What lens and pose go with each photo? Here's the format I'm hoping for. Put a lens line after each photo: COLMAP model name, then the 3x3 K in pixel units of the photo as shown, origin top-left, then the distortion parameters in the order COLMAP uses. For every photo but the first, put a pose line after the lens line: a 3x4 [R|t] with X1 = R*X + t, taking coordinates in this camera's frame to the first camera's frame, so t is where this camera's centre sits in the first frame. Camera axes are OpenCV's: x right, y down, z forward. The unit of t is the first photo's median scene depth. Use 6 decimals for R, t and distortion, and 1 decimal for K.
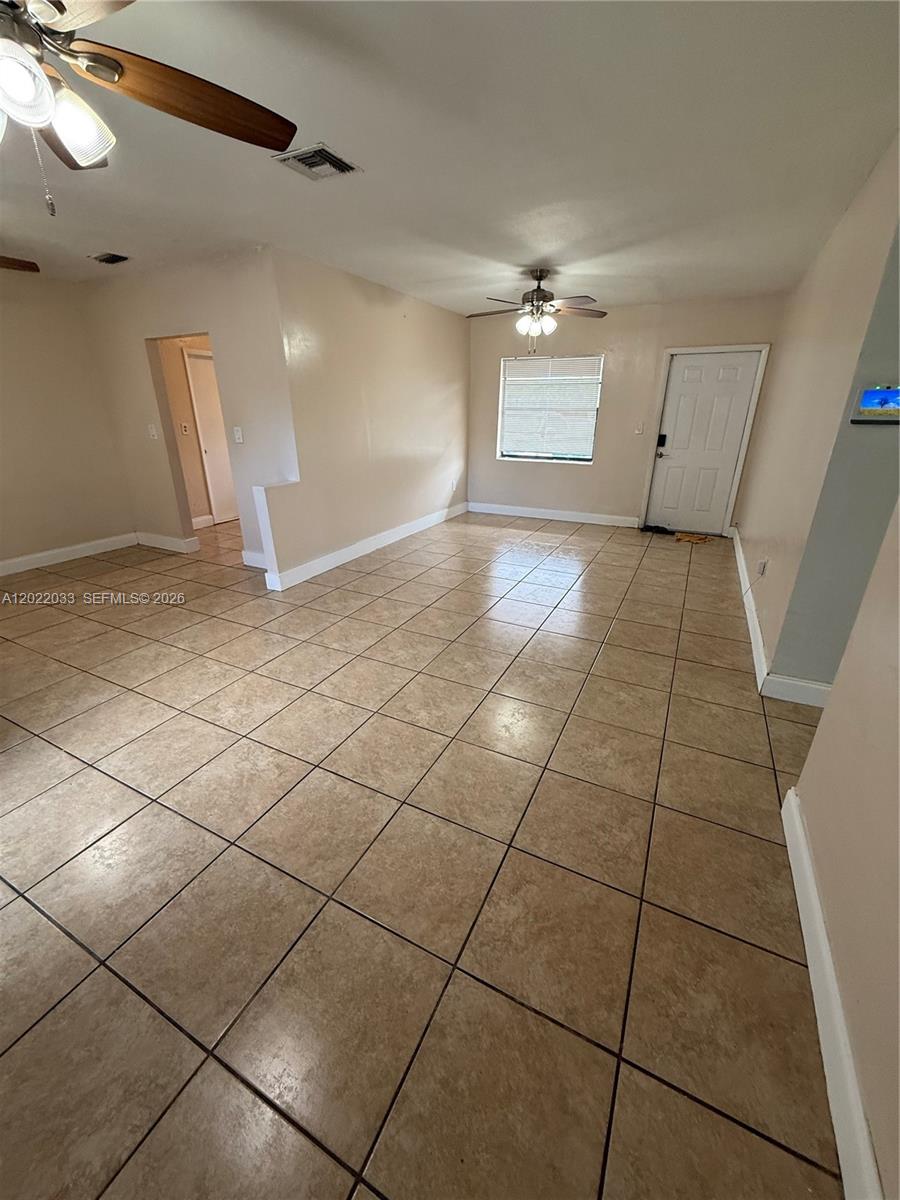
lens RADIAL K [[478.3, 0, 448.5], [0, 478.3, 596.0], [0, 0, 1]] dist [-0.000432, -0.000056]
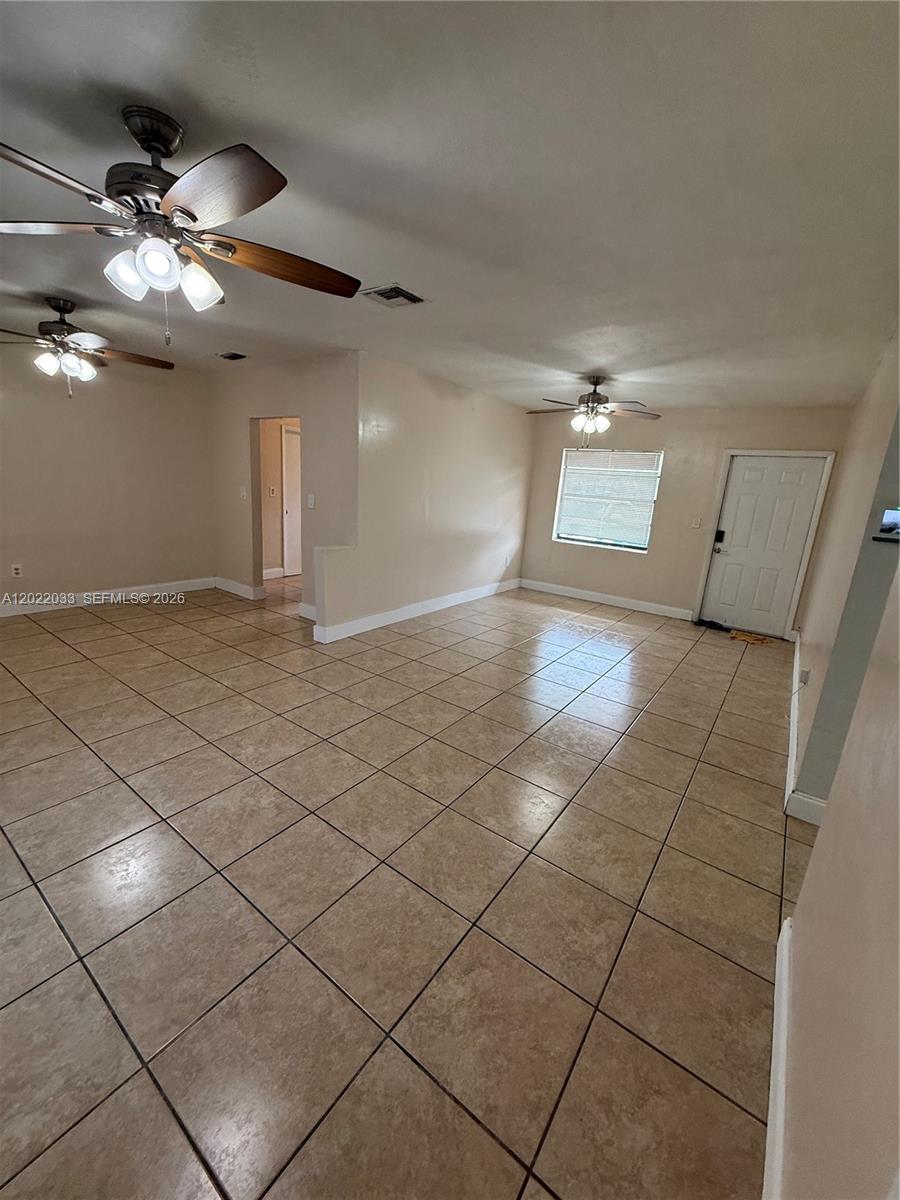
lens RADIAL K [[478.3, 0, 448.9], [0, 478.3, 595.9], [0, 0, 1]] dist [-0.000432, -0.000056]
pose [[0.985278, 0.099927, -0.138717, 0.102608], [-0.118784, 0.983689, -0.135082, -0.006583], [0.122956, 0.149571, 0.981076, -0.059035]]
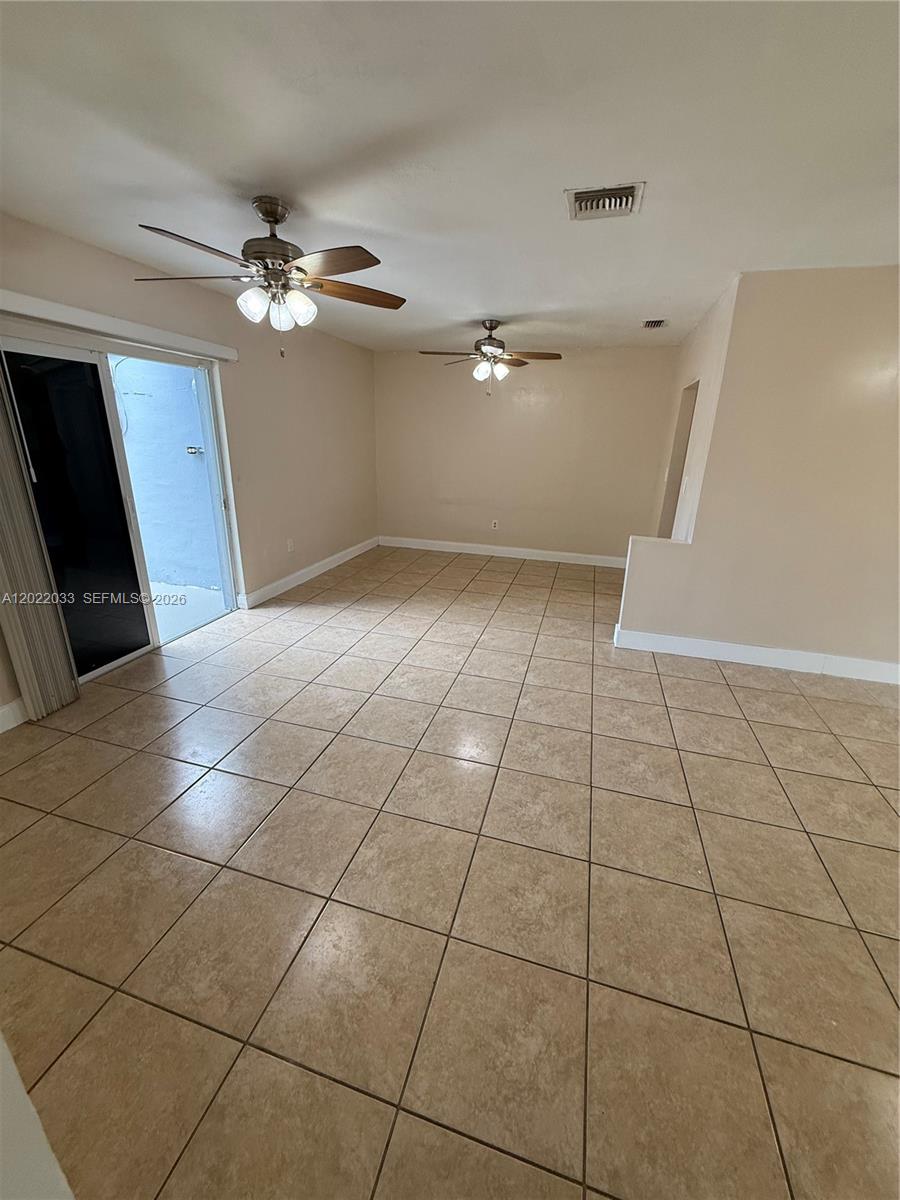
lens RADIAL K [[478.3, 0, 454.6], [0, 478.3, 599.9], [0, 0, 1]] dist [-0.000432, -0.000056]
pose [[0.189554, 0.330593, -0.924542, 0.711342], [-0.387273, 0.890448, 0.239001, -0.322942], [0.902269, 0.312746, 0.296818, 0.675134]]
